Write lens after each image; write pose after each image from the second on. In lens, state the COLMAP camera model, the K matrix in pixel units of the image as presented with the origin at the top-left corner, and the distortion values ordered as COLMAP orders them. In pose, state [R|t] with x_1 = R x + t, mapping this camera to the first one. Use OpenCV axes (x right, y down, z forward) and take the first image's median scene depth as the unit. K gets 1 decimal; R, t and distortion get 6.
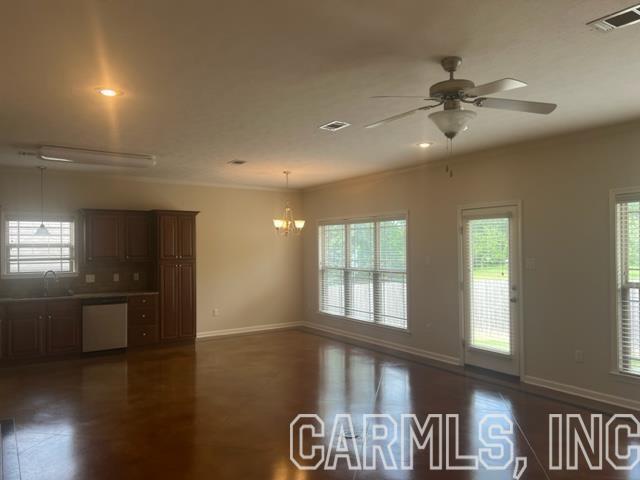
lens RADIAL K [[478.7, 0, 334.2], [0, 478.7, 241.0], [0, 0, 1]] dist [0.048553, -0.063237]
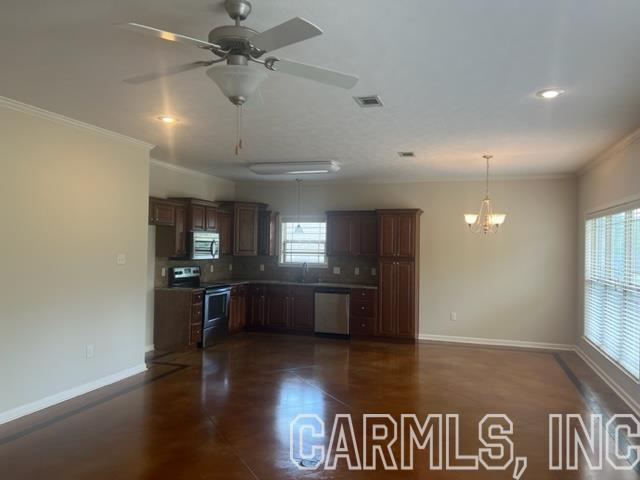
lens RADIAL K [[478.7, 0, 321.4], [0, 478.7, 236.9], [0, 0, 1]] dist [0.048553, -0.063237]
pose [[0.598791, 0.002014, -0.800903, 0.409584], [-0.008447, 0.999957, -0.003800, 0.001197], [0.800861, 0.009040, 0.598783, 0.284243]]
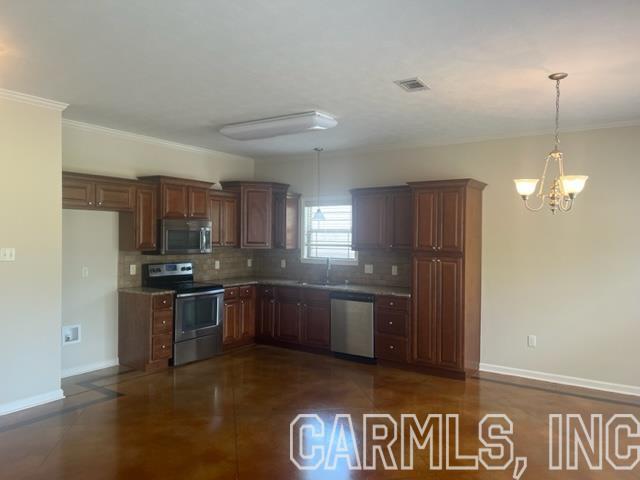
lens RADIAL K [[478.7, 0, 316.4], [0, 478.7, 242.4], [0, 0, 1]] dist [0.048553, -0.063237]
pose [[0.341459, 0.022488, -0.939628, 0.280404], [0.002526, 0.999688, 0.024844, 0.008186], [0.939893, -0.010857, 0.341295, 0.632977]]
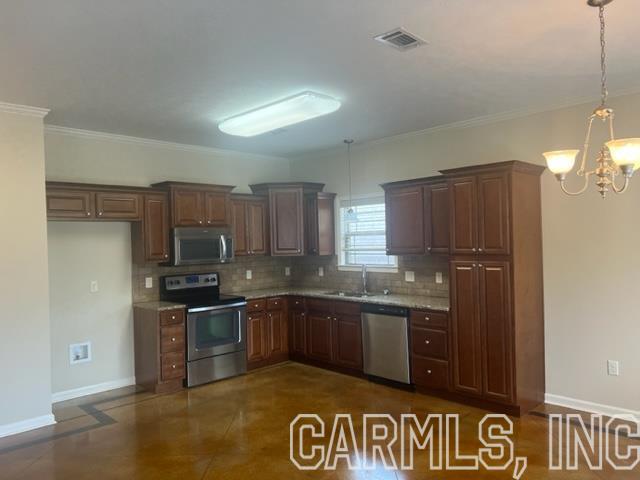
lens RADIAL K [[478.7, 0, 321.4], [0, 478.7, 243.9], [0, 0, 1]] dist [0.048553, -0.063237]
pose [[0.147904, 0.008660, -0.988964, 0.209517], [0.040060, 0.999089, 0.014740, 0.011653], [0.988190, -0.041797, 0.147422, 0.778865]]
